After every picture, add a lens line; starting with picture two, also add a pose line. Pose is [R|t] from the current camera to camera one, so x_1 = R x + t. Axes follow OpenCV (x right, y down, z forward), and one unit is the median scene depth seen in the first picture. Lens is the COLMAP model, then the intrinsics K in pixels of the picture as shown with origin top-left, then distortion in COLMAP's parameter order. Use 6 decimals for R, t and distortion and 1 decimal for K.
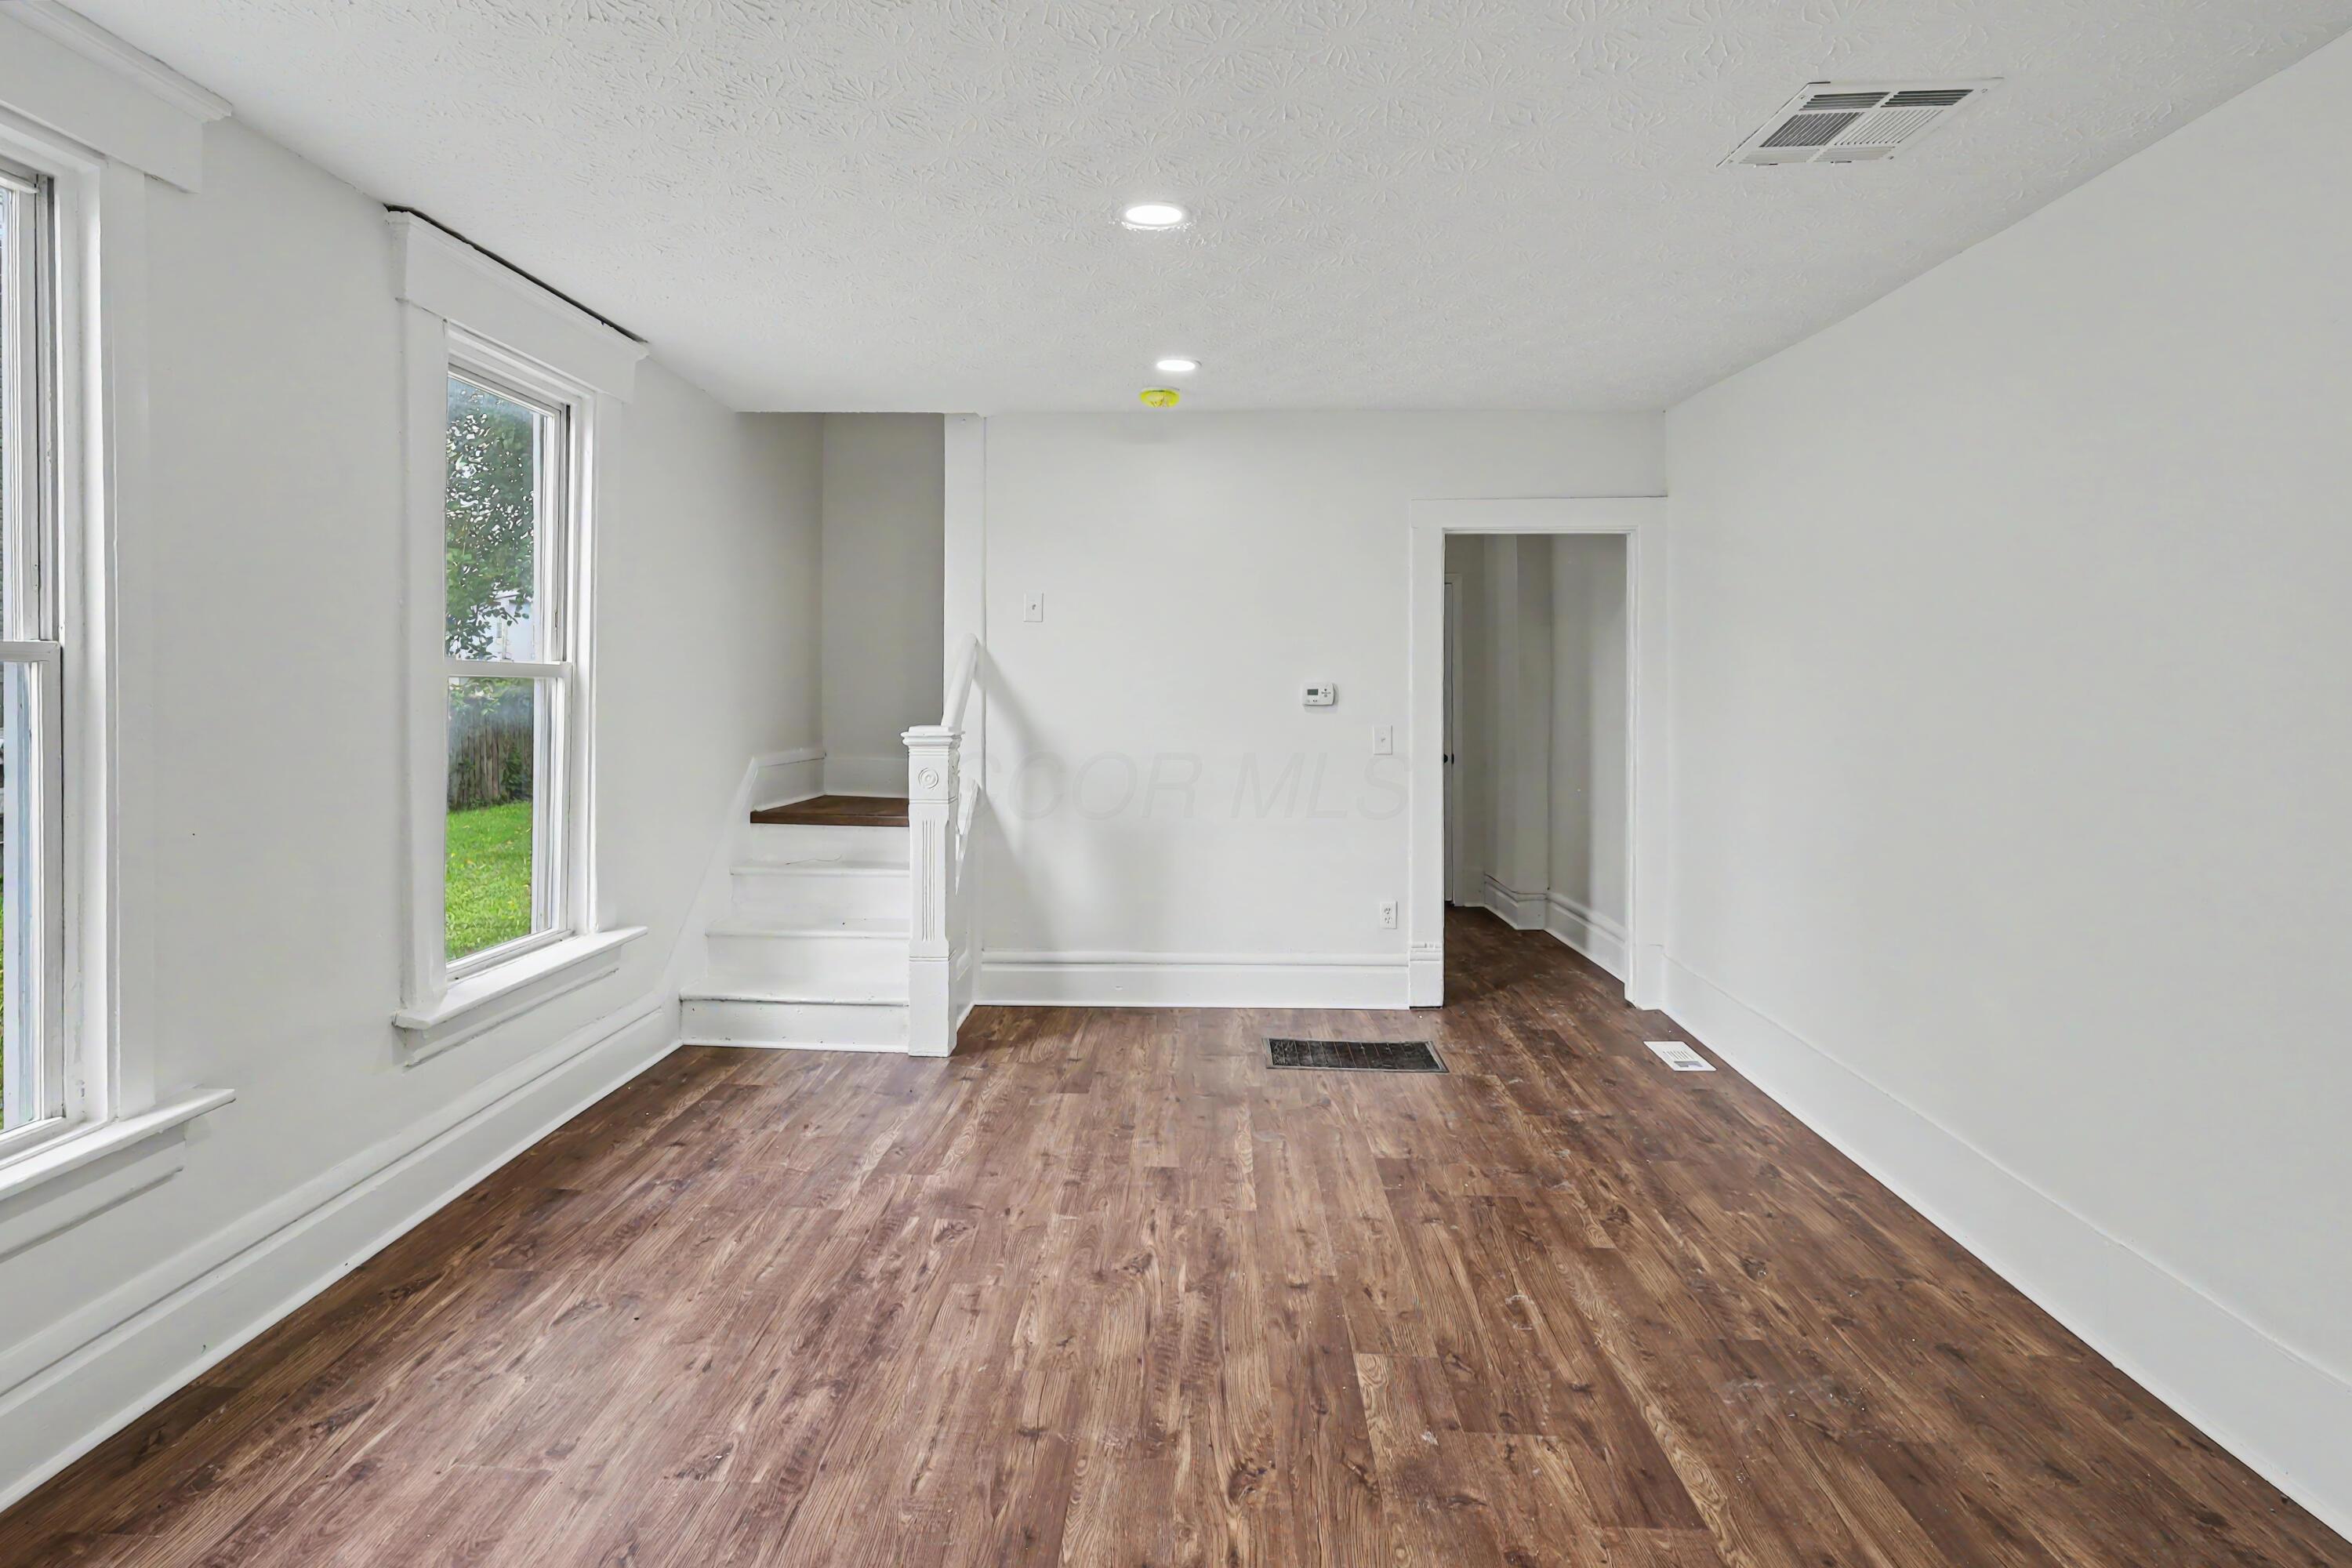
lens RADIAL K [[1133.6, 0, 1171.7], [0, 1133.6, 722.0], [0, 0, 1]] dist [-0.000900, 0.001260]
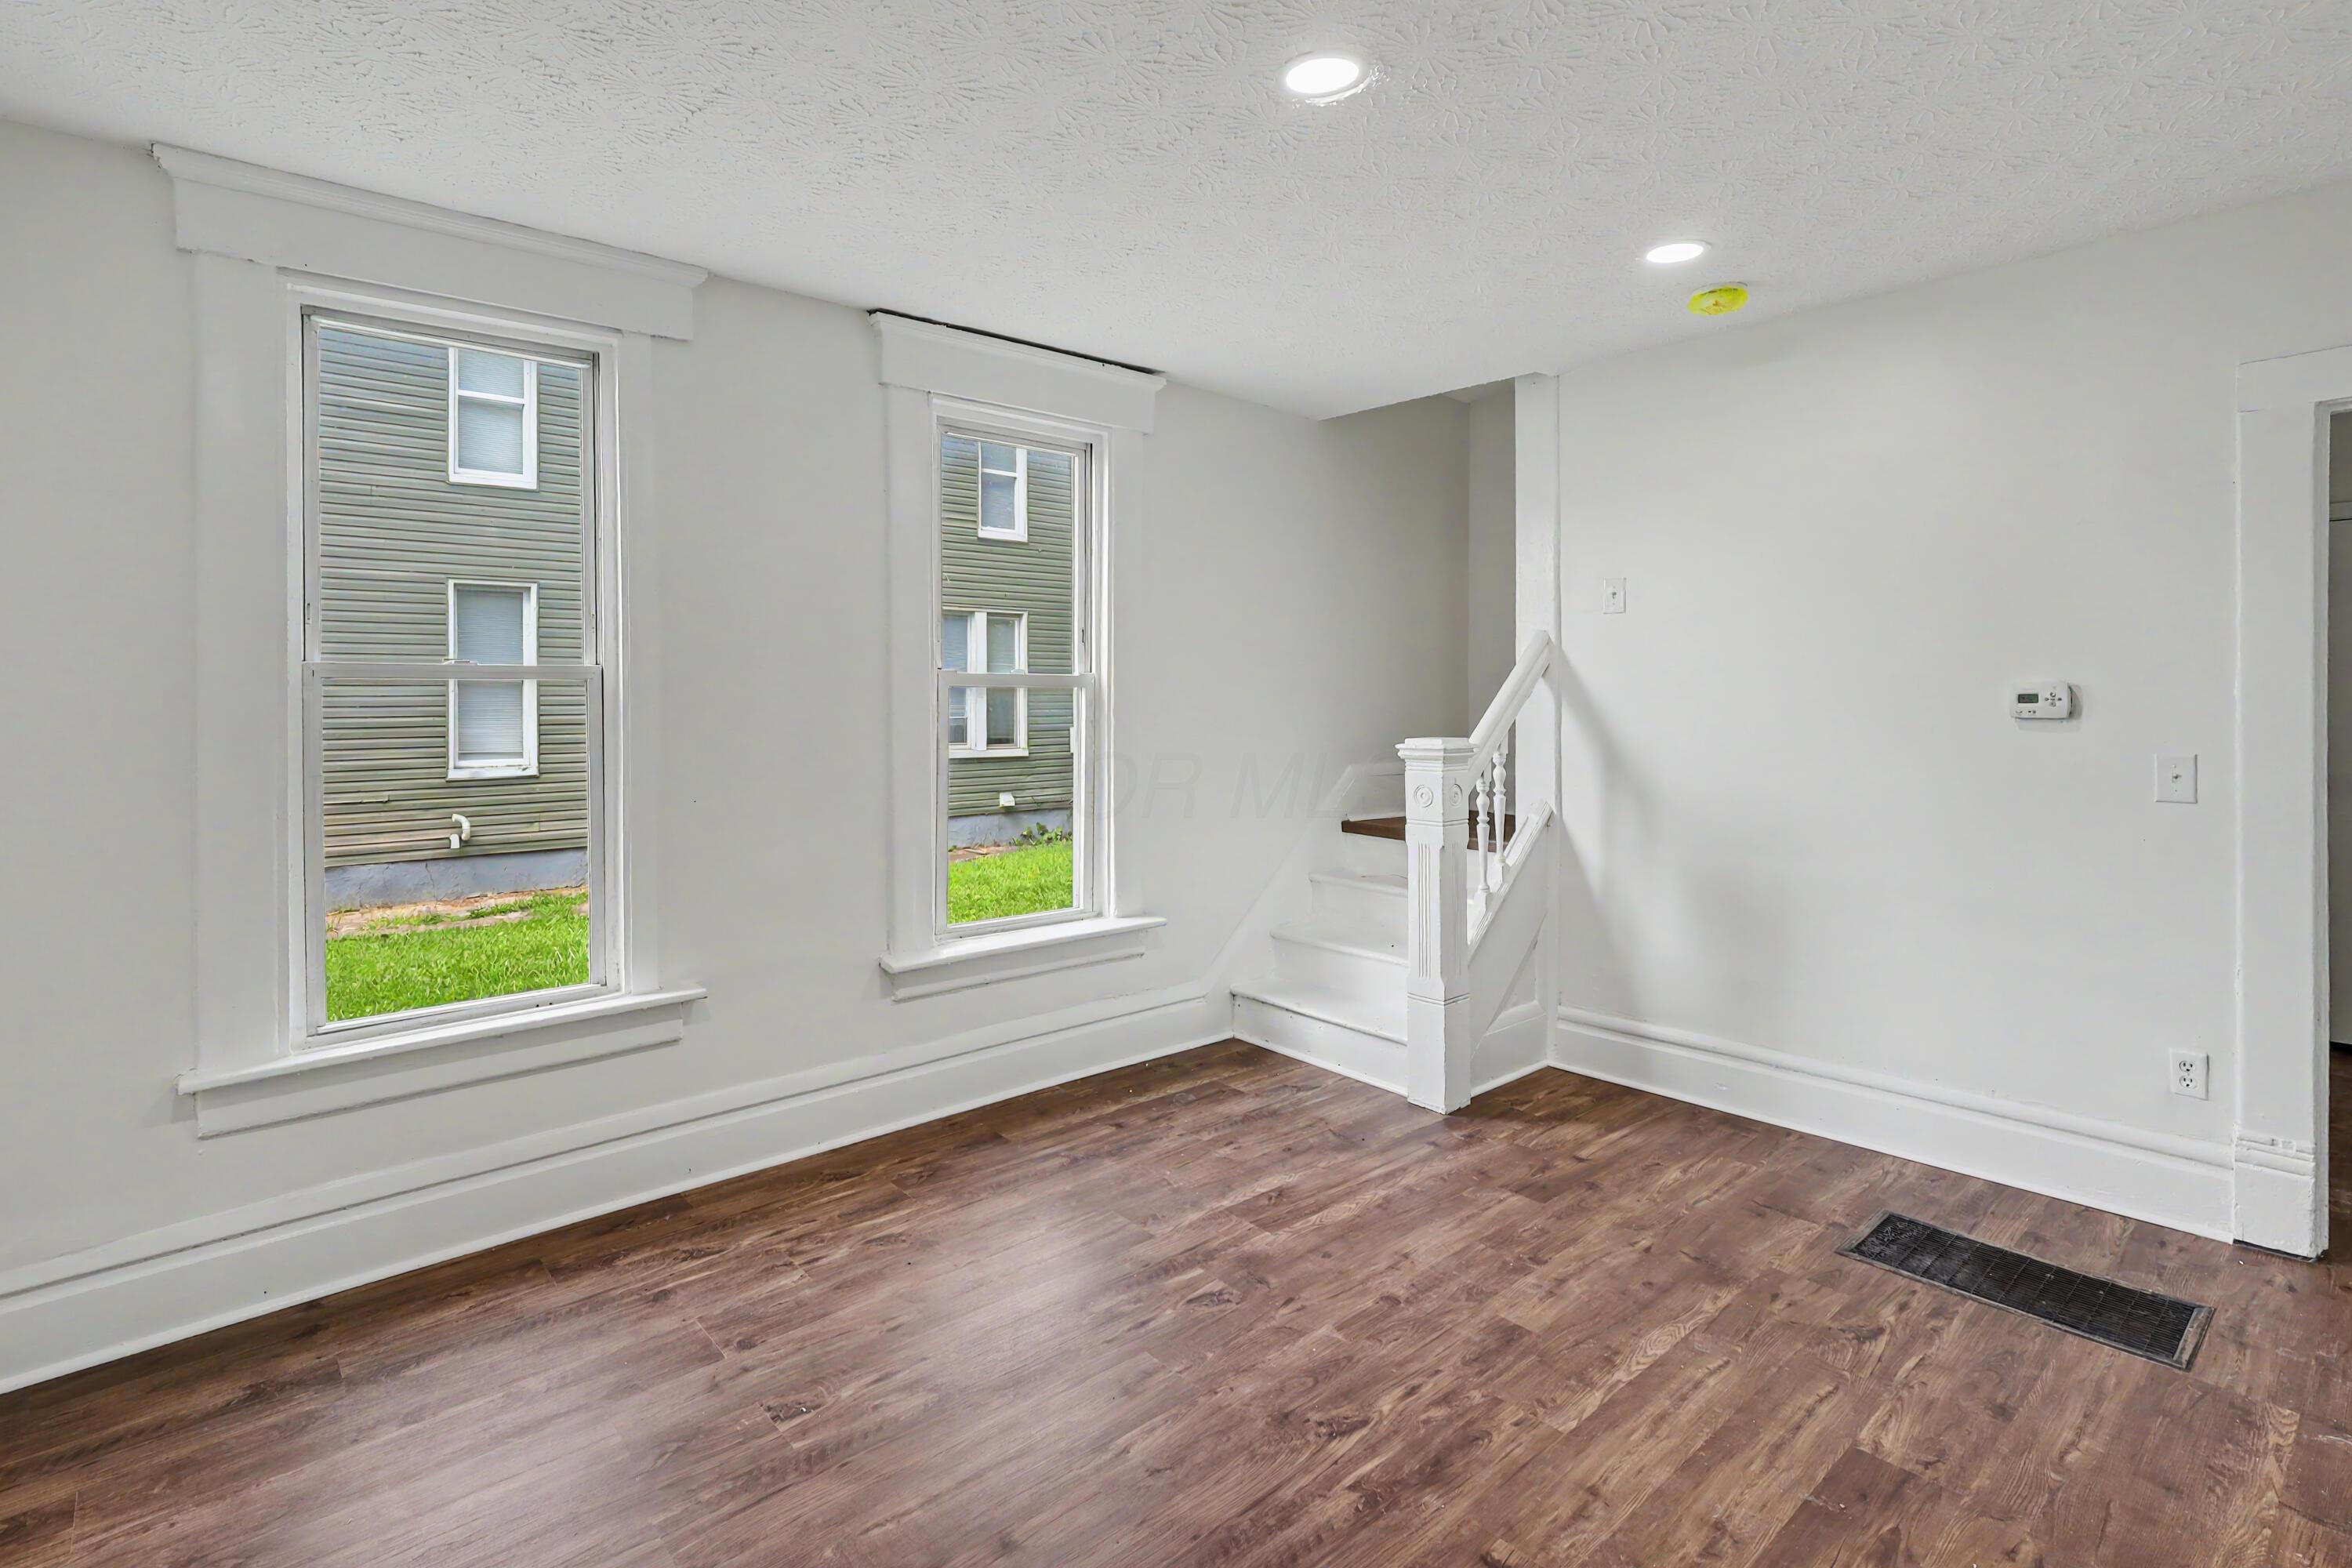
lens RADIAL K [[1137.4, 0, 1179.0], [0, 1137.4, 736.1], [0, 0, 1]] dist [-0.000703, 0.000940]
pose [[0.694652, 0.020194, -0.719063, 0.362553], [-0.018087, 0.999780, 0.010604, -0.004440], [0.719119, 0.005640, 0.694864, 0.298978]]
